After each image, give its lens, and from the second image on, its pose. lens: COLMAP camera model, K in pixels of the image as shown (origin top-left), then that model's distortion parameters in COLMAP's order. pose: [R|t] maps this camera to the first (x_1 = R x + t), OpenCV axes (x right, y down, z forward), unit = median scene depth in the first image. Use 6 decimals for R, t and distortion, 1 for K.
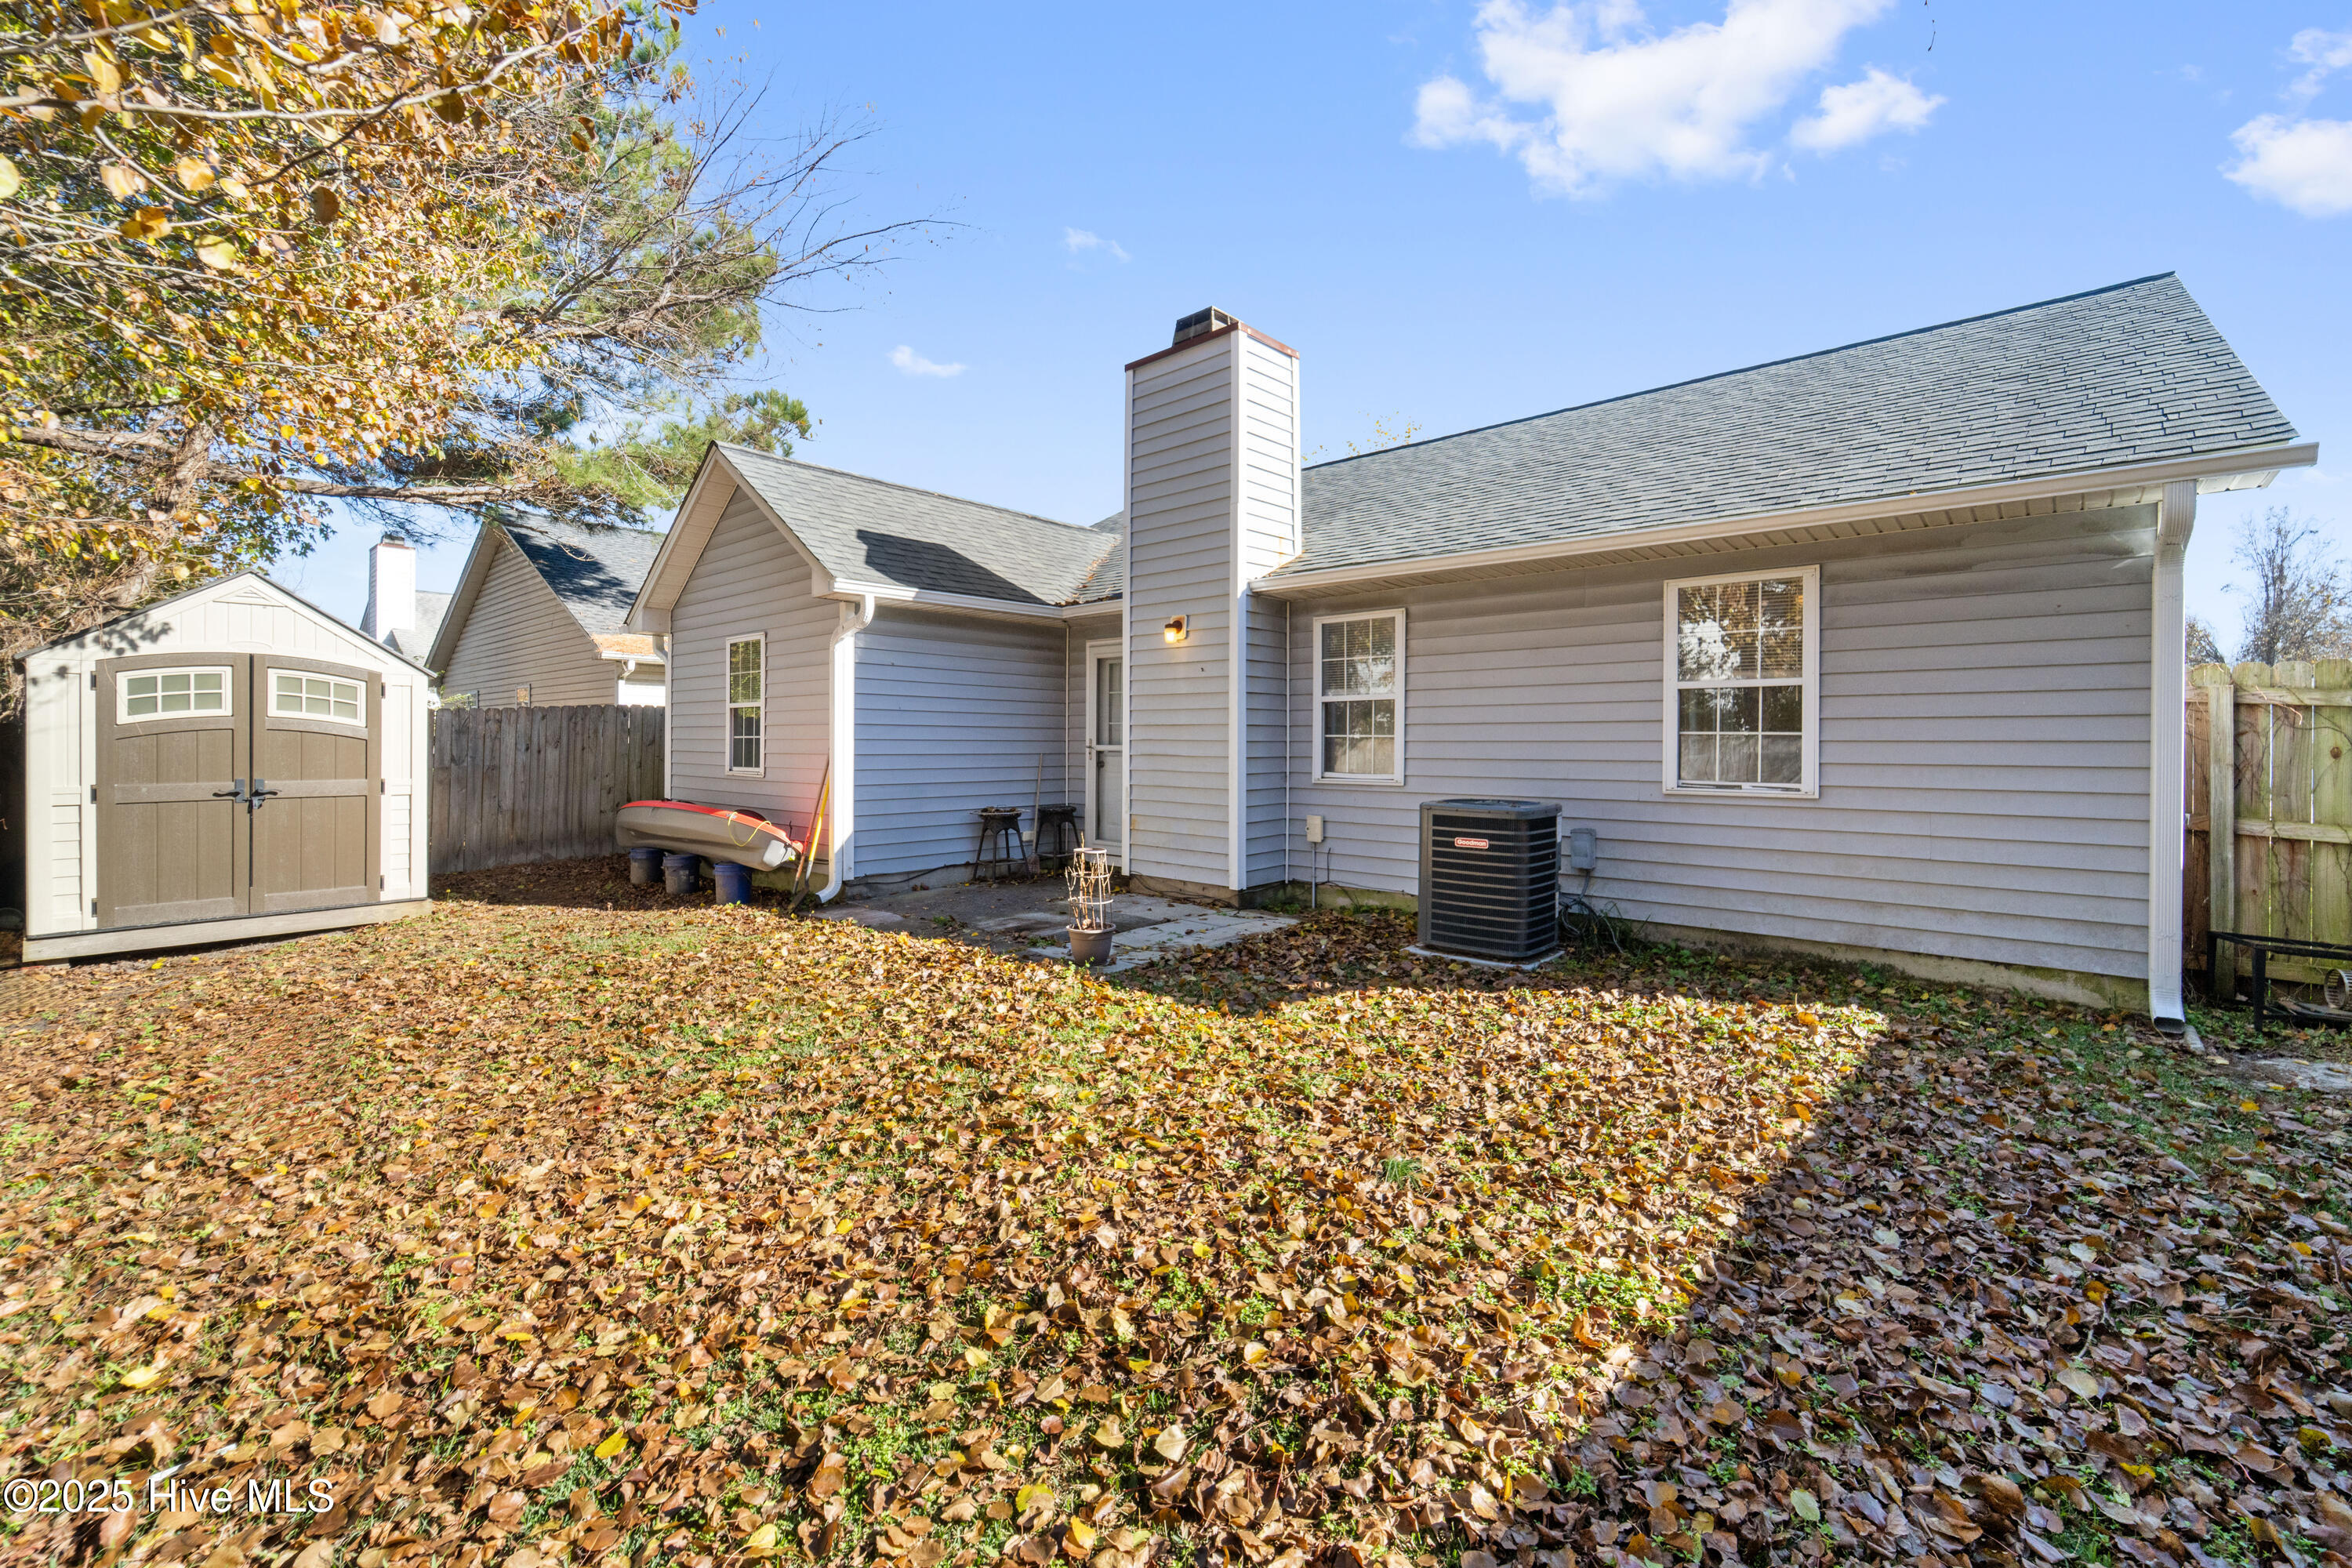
lens RADIAL K [[975.7, 0, 1190.5], [0, 975.7, 756.6], [0, 0, 1]] dist [0.002312, -0.001053]
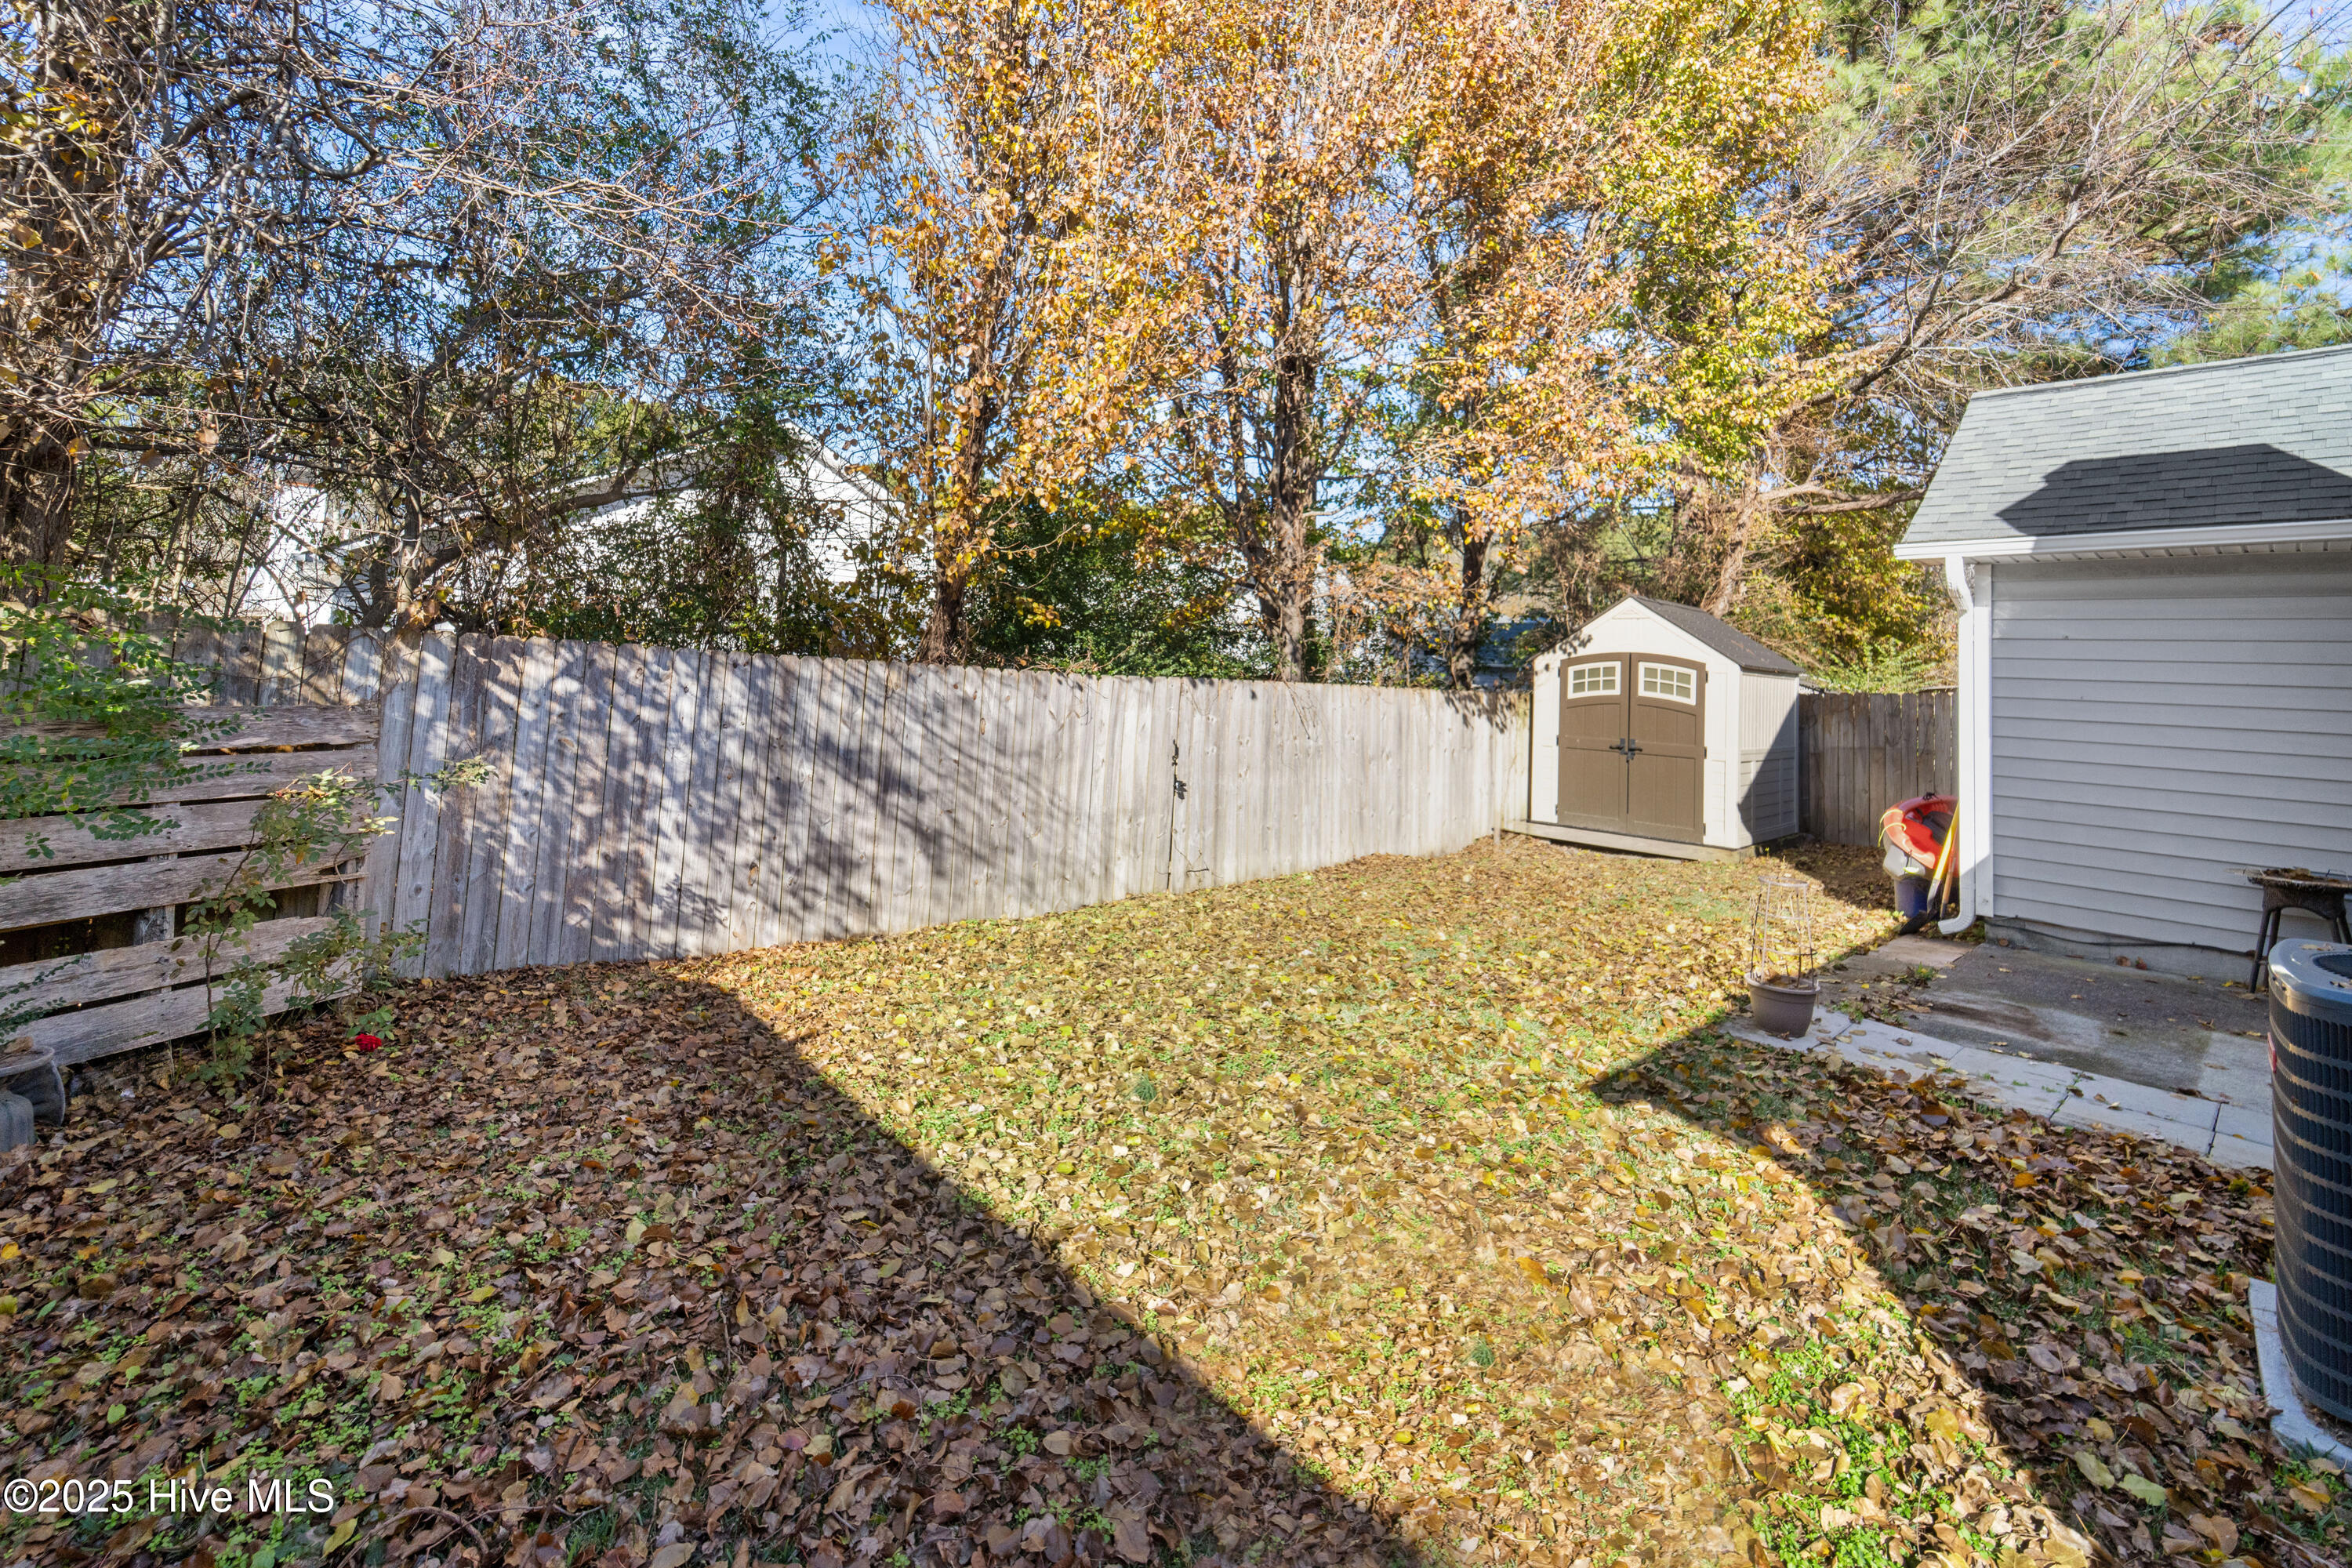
lens RADIAL K [[975.7, 0, 1190.5], [0, 975.7, 756.6], [0, 0, 1]] dist [0.002312, -0.001053]
pose [[-0.064993, 0.079021, -0.994752, 0.512083], [-0.053912, 0.995126, 0.082573, -0.035238], [0.996428, 0.058995, -0.060416, 0.442848]]
